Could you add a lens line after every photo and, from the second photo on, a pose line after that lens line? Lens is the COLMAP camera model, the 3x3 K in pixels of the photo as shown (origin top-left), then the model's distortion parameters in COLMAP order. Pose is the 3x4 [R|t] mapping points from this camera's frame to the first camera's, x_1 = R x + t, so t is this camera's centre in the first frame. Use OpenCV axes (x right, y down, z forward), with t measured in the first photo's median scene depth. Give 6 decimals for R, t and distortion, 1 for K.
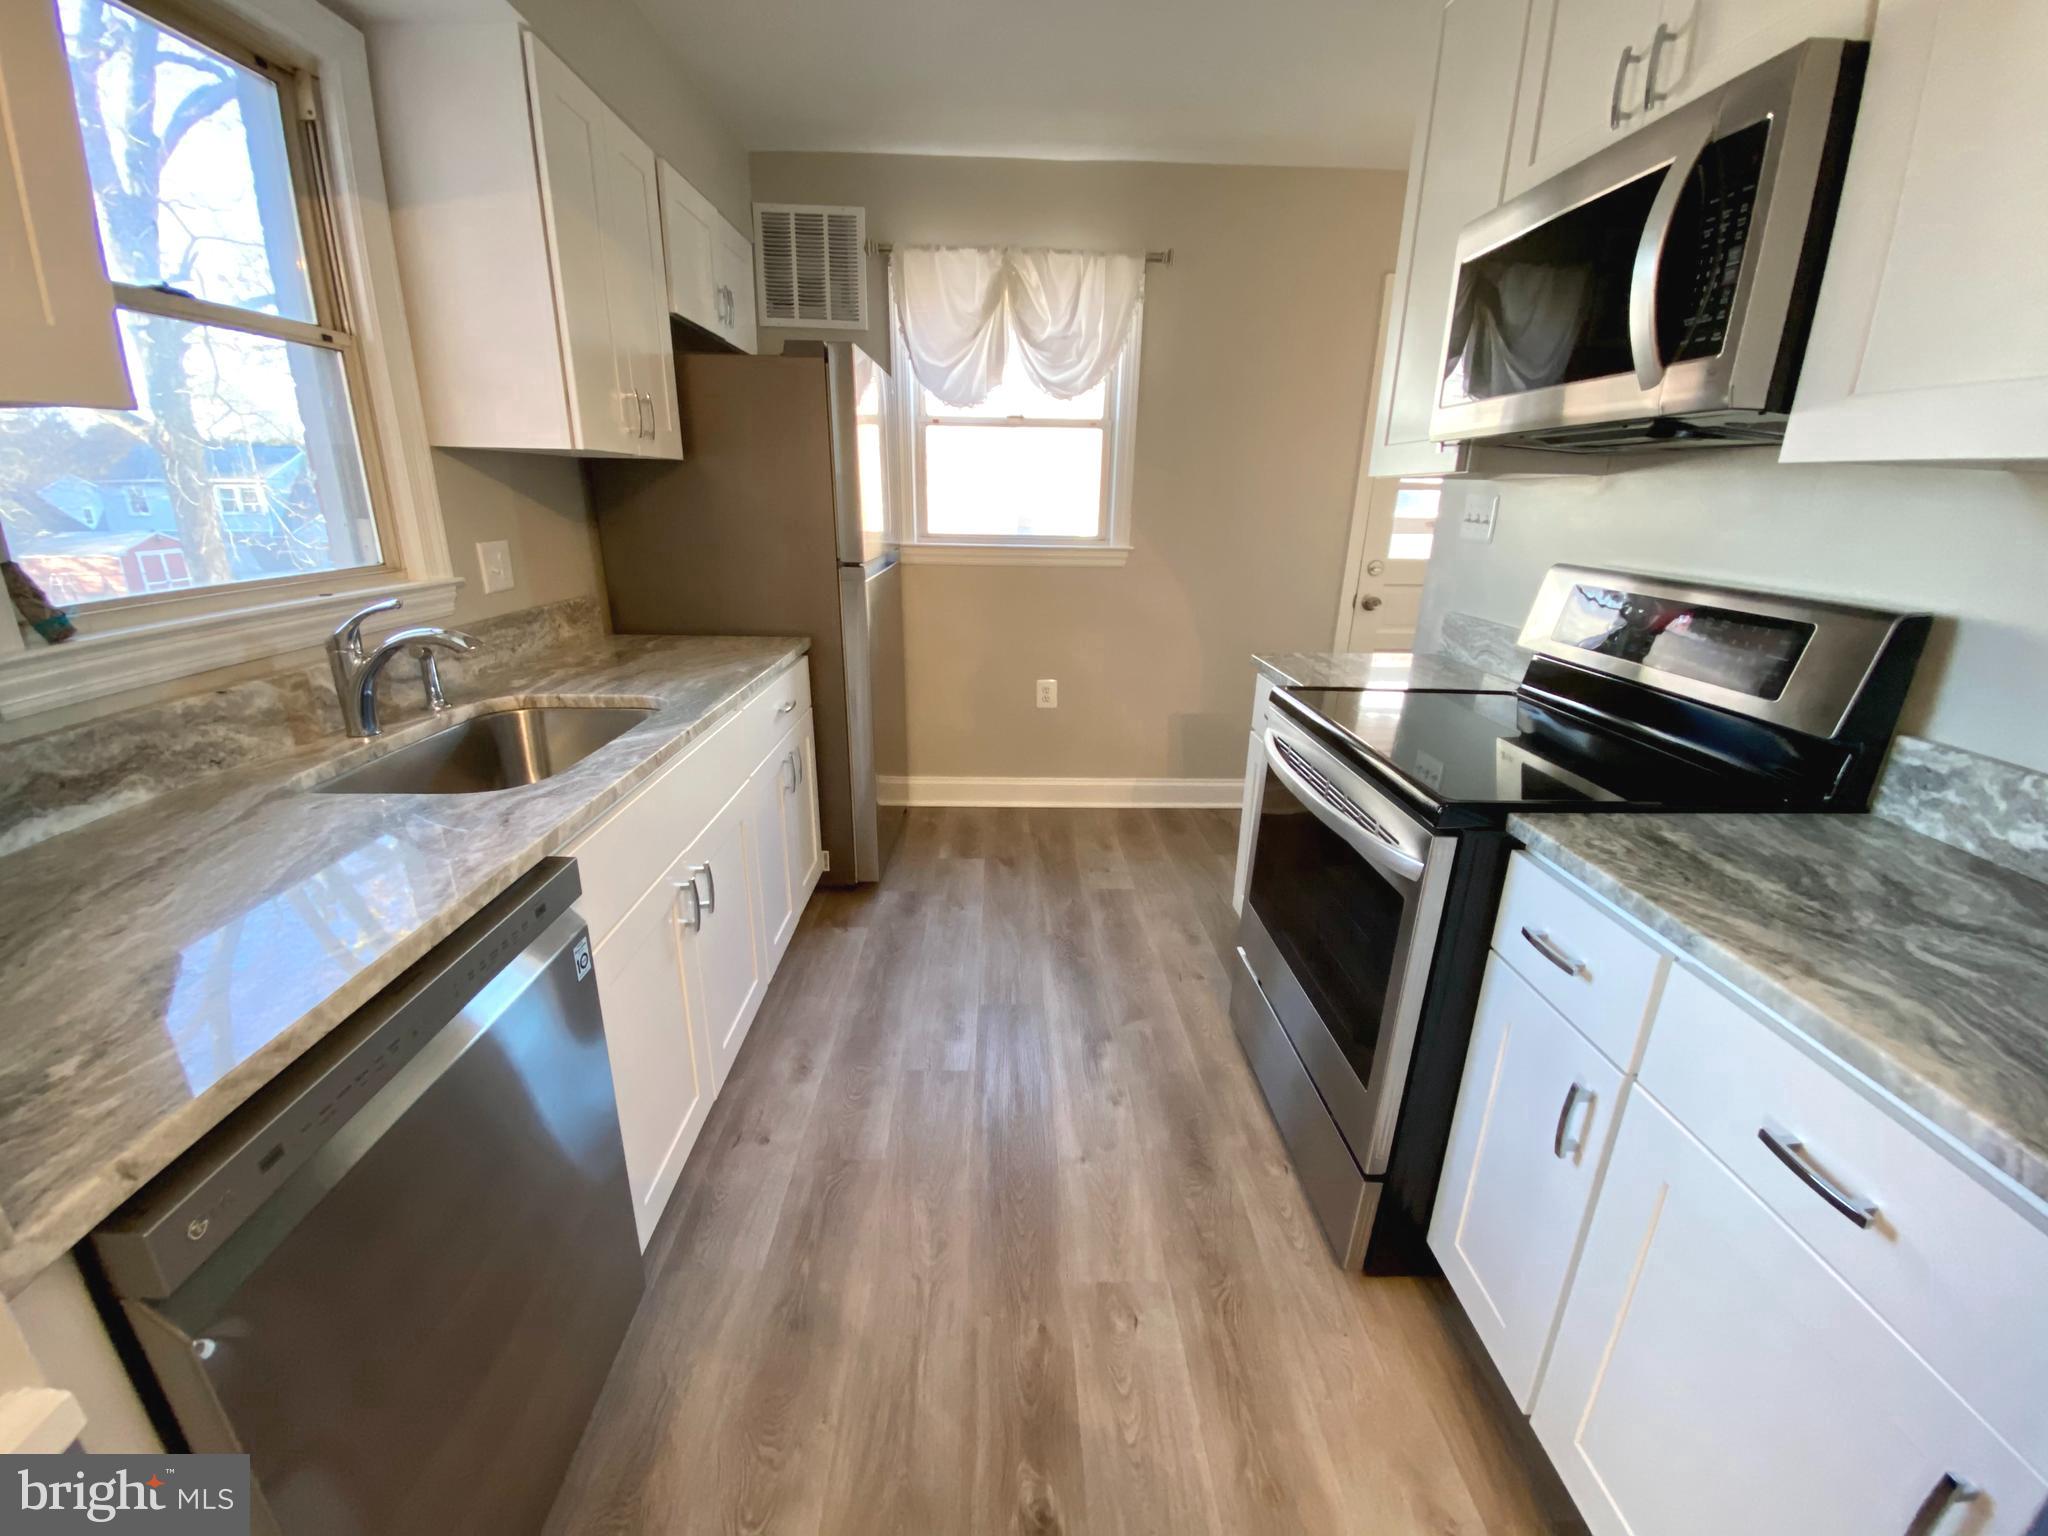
lens RADIAL K [[822.4, 0, 1027.1], [0, 822.4, 780.1], [0, 0, 1]] dist [0.013990, -0.017694]
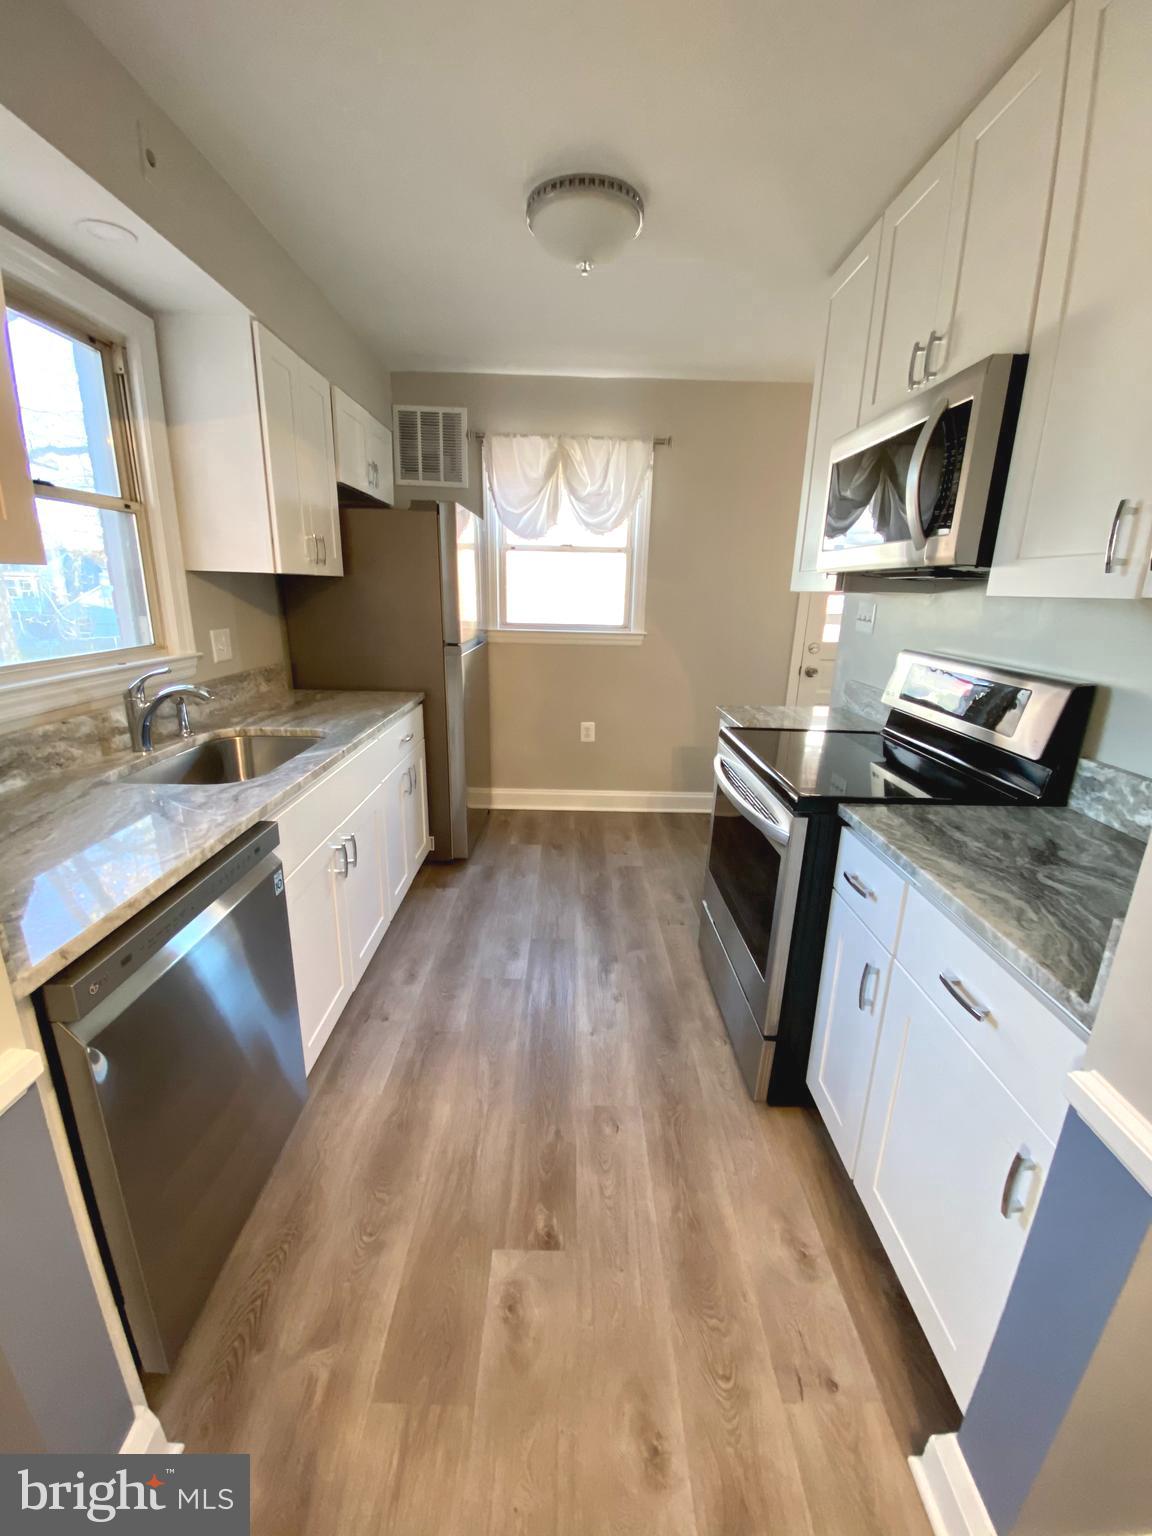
lens RADIAL K [[616.8, 0, 581.6], [0, 616.8, 774.2], [0, 0, 1]] dist [0.013990, -0.017694]
pose [[0.999841, 0.010976, -0.014024, 0.065426], [-0.011529, 0.999134, -0.039974, 0.028024], [0.013573, 0.040129, 0.999102, -0.182632]]
